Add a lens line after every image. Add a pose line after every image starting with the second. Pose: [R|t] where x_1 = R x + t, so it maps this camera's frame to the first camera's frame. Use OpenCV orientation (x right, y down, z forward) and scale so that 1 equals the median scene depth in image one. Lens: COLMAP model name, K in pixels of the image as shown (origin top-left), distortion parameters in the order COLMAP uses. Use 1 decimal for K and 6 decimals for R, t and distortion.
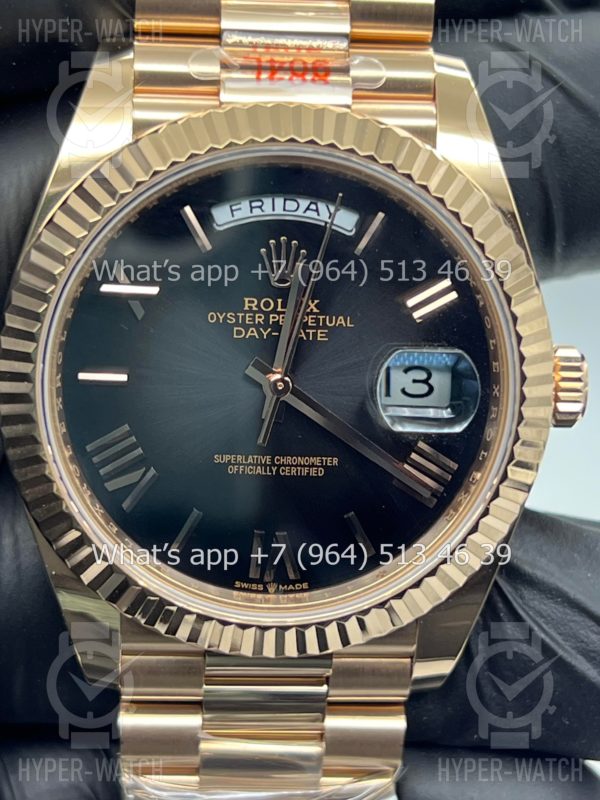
lens RADIAL K [[1817.2, 0, 299.5], [0, 1817.2, 379.8], [0, 0, 1]] dist [0.083274, 0.316610]
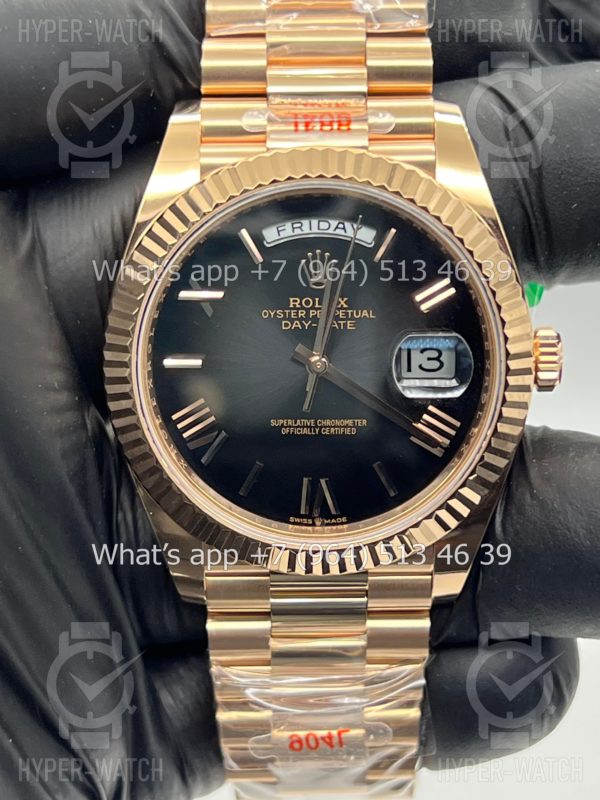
lens RADIAL K [[1784.3, 0, 300.0], [0, 1784.3, 400.0], [0, 0, 1]] dist [-0.046752, -0.109055]
pose [[0.996792, -0.027032, -0.075338, 0.070483], [0.028517, 0.999418, 0.018704, 0.003932], [0.074789, -0.020792, 0.996983, -0.266850]]
